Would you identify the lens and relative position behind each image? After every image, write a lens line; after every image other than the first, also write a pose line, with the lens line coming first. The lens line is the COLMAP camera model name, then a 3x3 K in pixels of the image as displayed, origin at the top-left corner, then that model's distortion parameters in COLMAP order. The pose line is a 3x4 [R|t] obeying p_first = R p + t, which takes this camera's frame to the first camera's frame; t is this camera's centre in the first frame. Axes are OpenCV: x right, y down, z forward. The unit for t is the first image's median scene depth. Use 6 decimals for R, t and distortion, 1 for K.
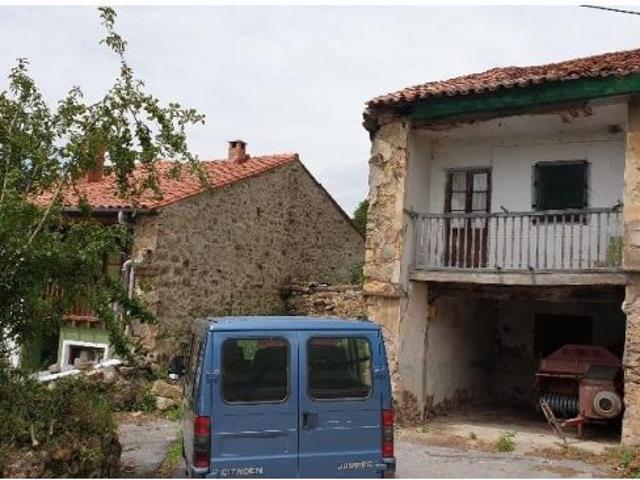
lens RADIAL K [[1723.3, 0, 320.0], [0, 1723.3, 240.0], [0, 0, 1]] dist [1.336378, 0.032452]
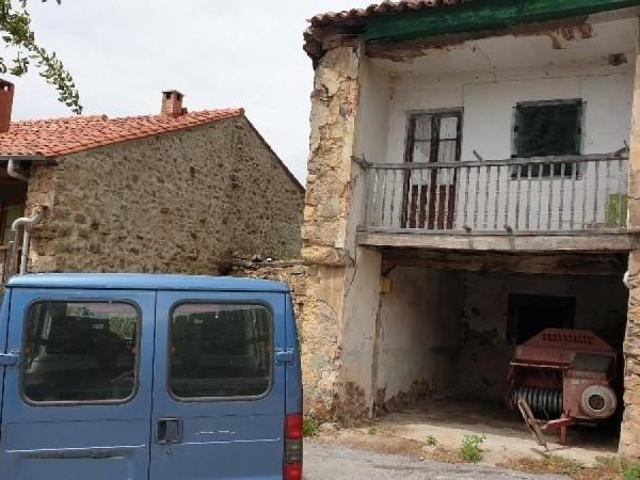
lens RADIAL K [[1723.3, 0, 320.0], [0, 1723.3, 240.0], [0, 0, 1]] dist [1.336378, 0.032452]
pose [[0.999674, 0.018857, 0.017191, 0.020099], [-0.018974, 0.999798, 0.006650, 0.015864], [-0.017062, -0.006974, 0.999830, 0.199092]]
